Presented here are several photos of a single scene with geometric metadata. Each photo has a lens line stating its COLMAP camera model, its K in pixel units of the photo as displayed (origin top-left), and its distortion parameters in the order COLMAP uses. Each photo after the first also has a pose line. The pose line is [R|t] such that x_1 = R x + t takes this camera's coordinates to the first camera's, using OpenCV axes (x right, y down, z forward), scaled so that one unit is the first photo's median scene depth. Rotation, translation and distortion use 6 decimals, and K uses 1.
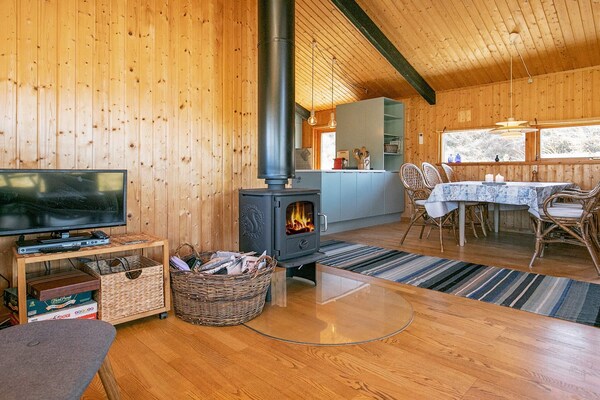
lens RADIAL K [[355.0, 0, 317.3], [0, 355.0, 170.2], [0, 0, 1]] dist [0.003308, 0.000074]
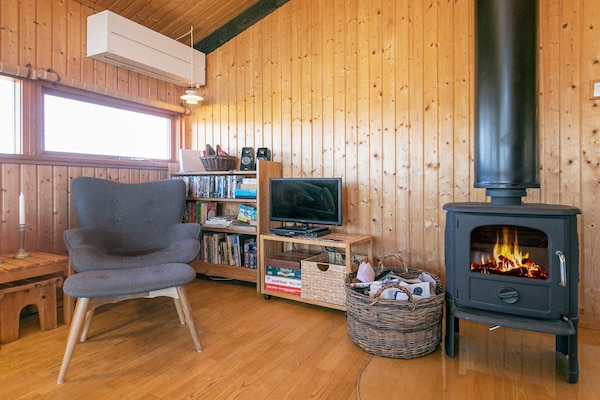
lens RADIAL K [[360.2, 0, 301.0], [0, 360.2, 180.4], [0, 0, 1]] dist [-0.021530, -0.000054]
pose [[0.243082, -0.003921, -0.969998, 0.576377], [0.007743, 0.999968, -0.002102, 0.008310], [0.969975, -0.007000, 0.243104, 0.604289]]
